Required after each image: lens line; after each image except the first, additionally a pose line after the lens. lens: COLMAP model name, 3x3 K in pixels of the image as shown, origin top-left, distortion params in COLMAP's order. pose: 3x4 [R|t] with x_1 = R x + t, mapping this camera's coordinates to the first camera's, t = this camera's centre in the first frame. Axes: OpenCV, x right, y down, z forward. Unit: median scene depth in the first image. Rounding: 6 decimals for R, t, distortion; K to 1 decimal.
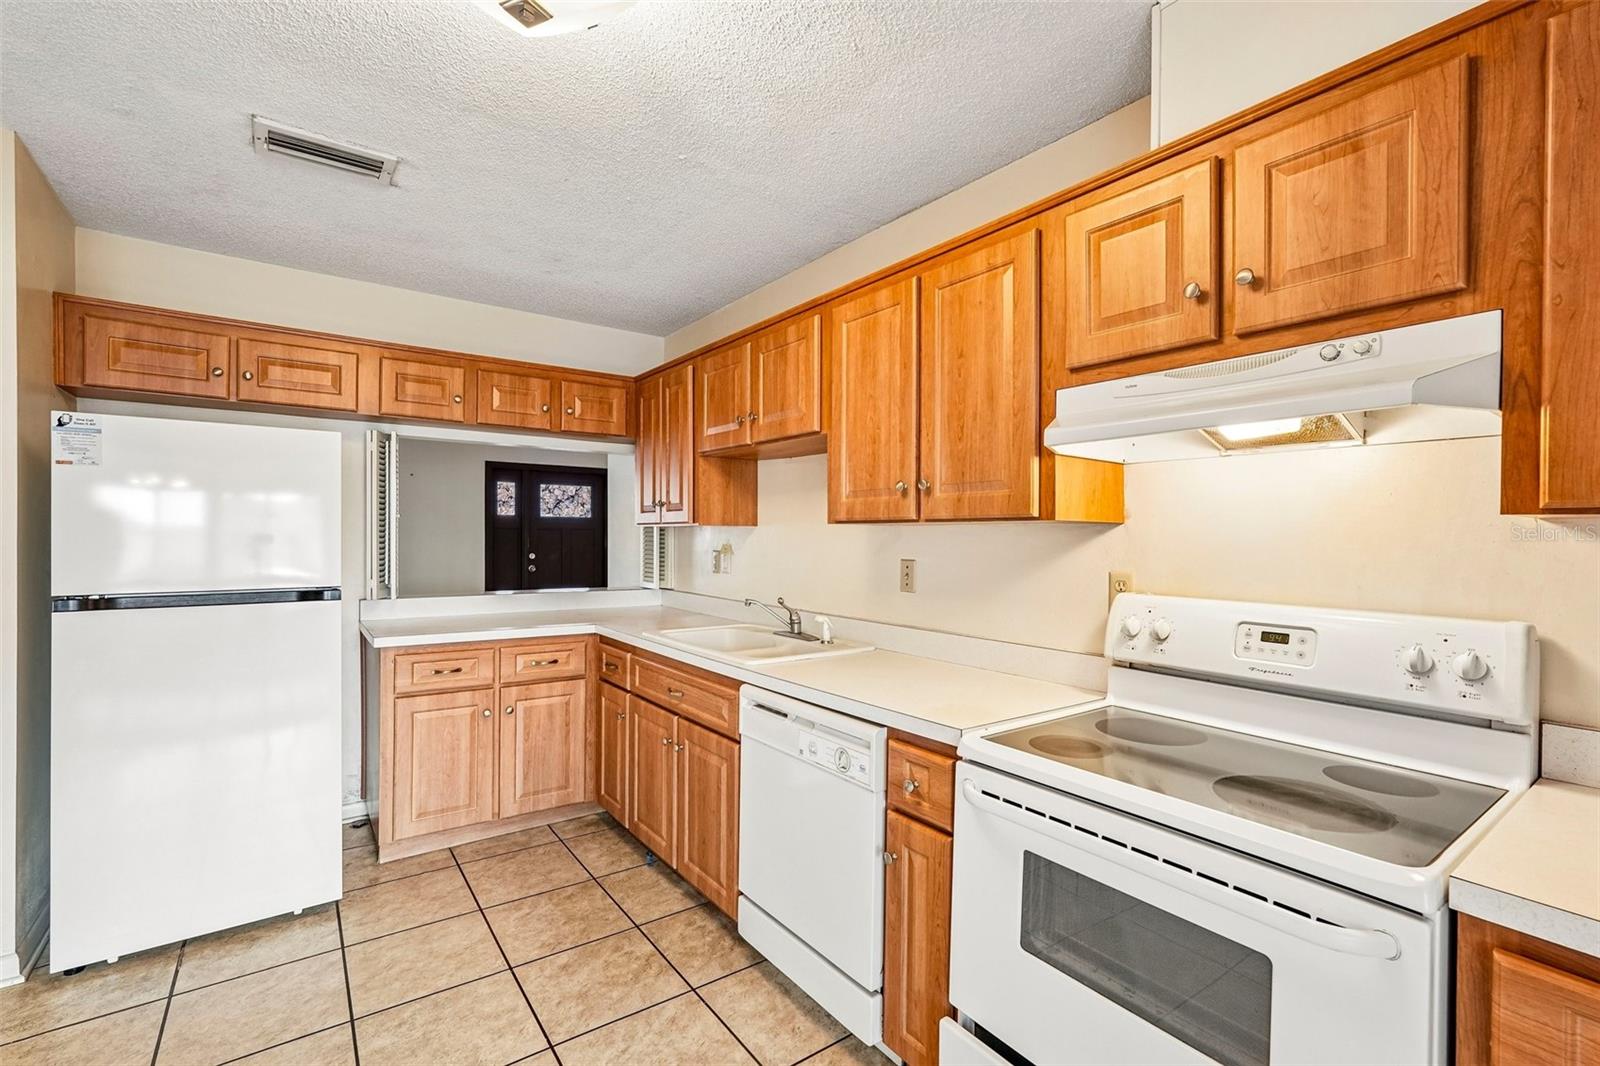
lens RADIAL K [[705.1, 0, 802.4], [0, 705.1, 539.5], [0, 0, 1]] dist [-0.011784, 0.001067]
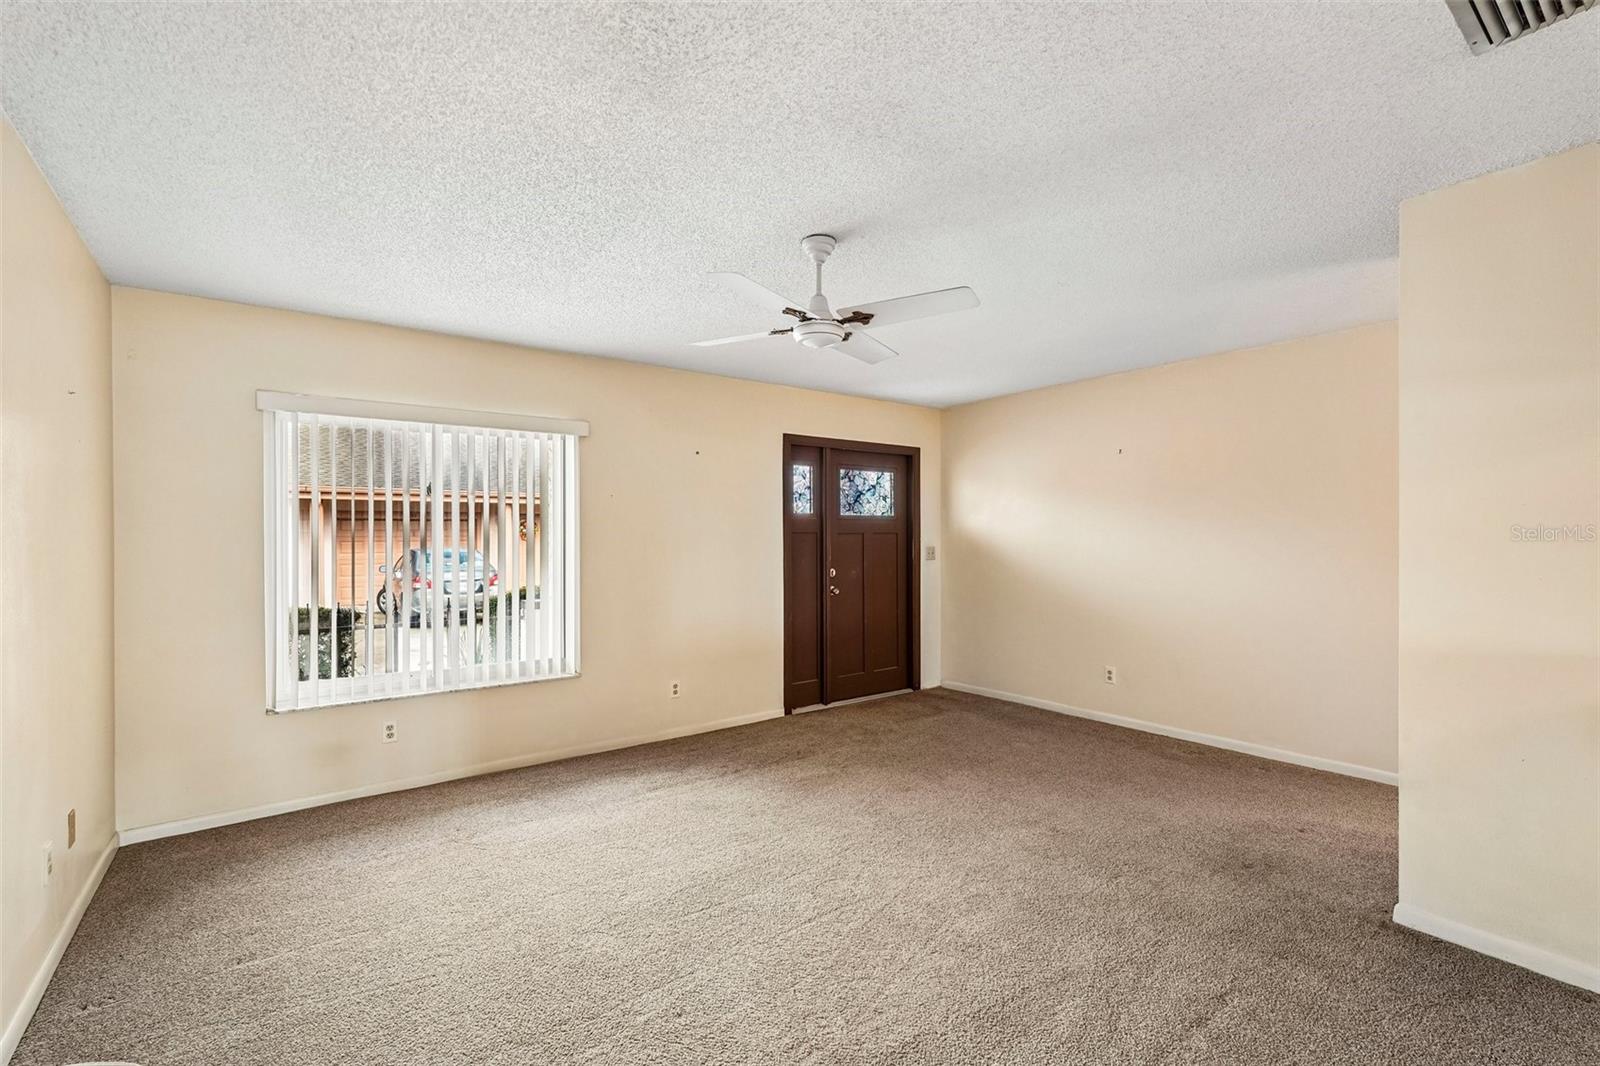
lens RADIAL K [[705.1, 0, 802.4], [0, 705.1, 539.5], [0, 0, 1]] dist [-0.011784, 0.001067]
pose [[0.999750, -0.014073, 0.017386, -0.421334], [0.014183, 0.999880, -0.006227, -0.004898], [-0.017296, 0.006472, 0.999829, 0.302555]]
